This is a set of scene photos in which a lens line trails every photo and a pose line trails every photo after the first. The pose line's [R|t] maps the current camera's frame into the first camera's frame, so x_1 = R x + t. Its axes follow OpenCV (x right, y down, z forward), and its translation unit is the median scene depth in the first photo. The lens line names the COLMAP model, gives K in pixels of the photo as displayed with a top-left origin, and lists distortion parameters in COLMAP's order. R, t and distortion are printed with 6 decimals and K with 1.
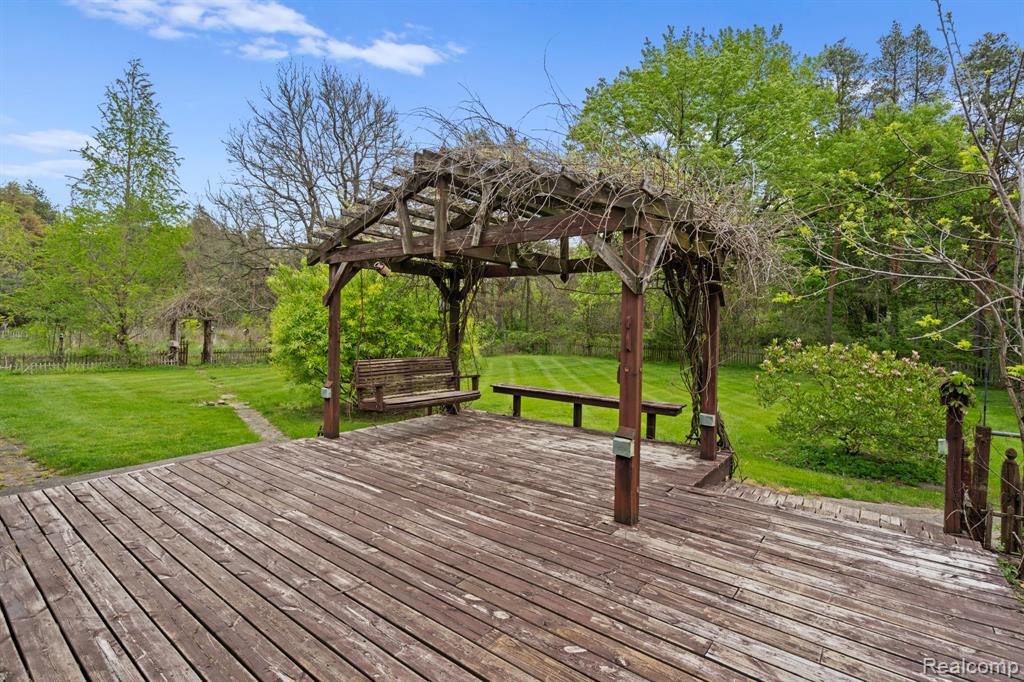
lens RADIAL K [[475.4, 0, 465.3], [0, 475.4, 322.3], [0, 0, 1]] dist [-0.002837, 0.000781]
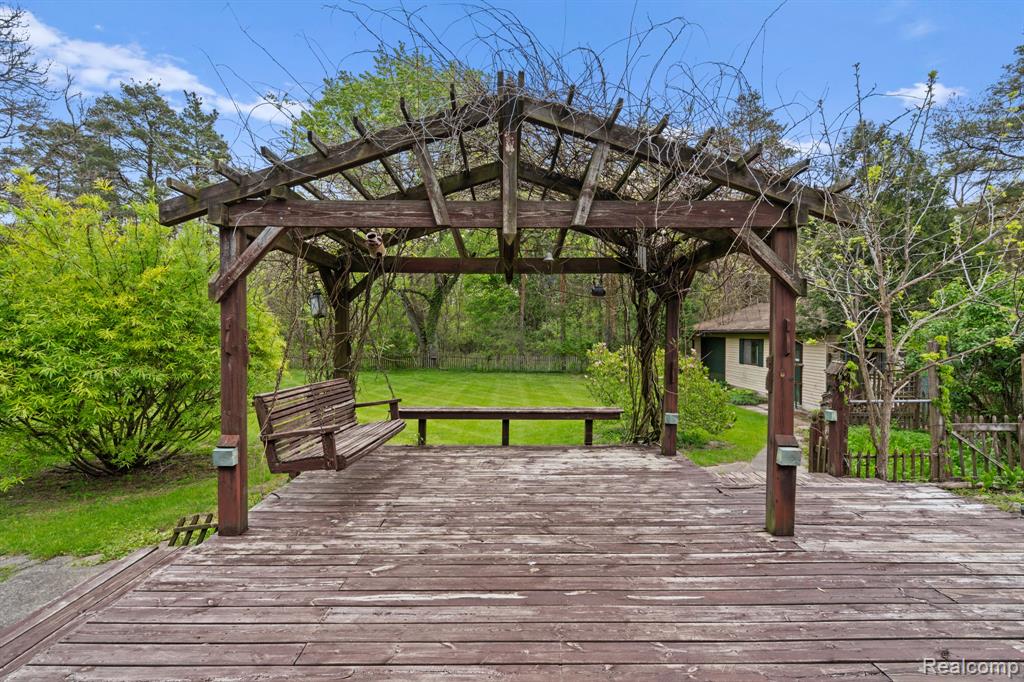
lens RADIAL K [[475.4, 0, 483.0], [0, 475.4, 342.8], [0, 0, 1]] dist [-0.002837, 0.000781]
pose [[0.763923, -0.022828, 0.644904, -0.549096], [0.009924, 0.999672, 0.023630, 0.004884], [-0.645231, -0.011652, 0.763899, 0.495131]]
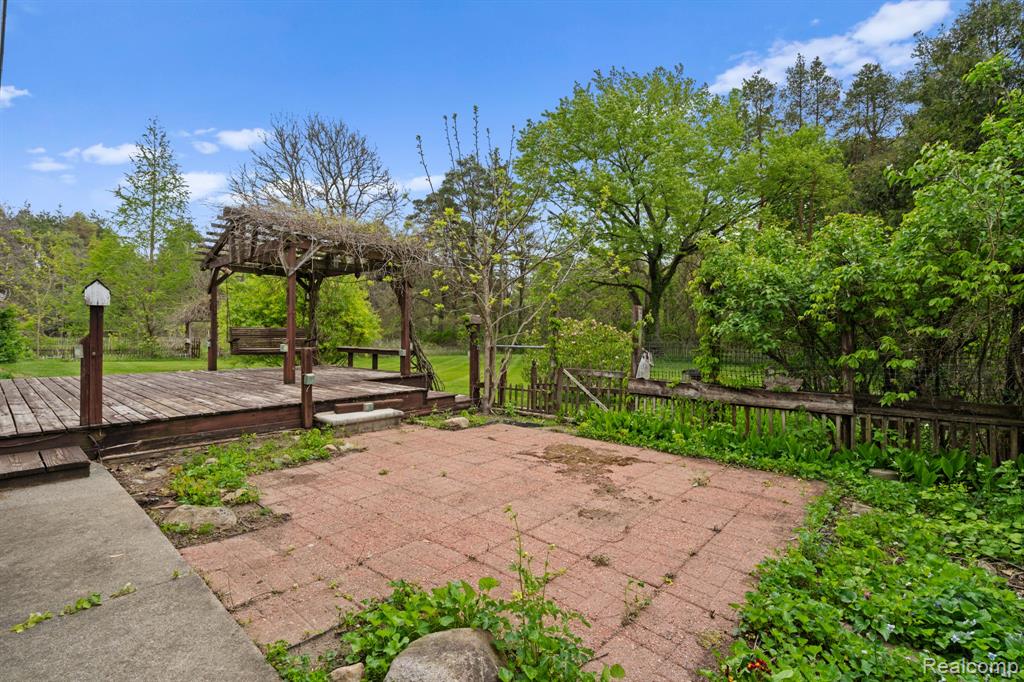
lens RADIAL K [[475.4, 0, 494.3], [0, 475.4, 337.9], [0, 0, 1]] dist [-0.002837, 0.000781]
pose [[0.998195, -0.010562, -0.059118, 1.182887], [0.010670, 0.999942, 0.001507, 0.187593], [0.059099, -0.002135, 0.998250, -0.918079]]
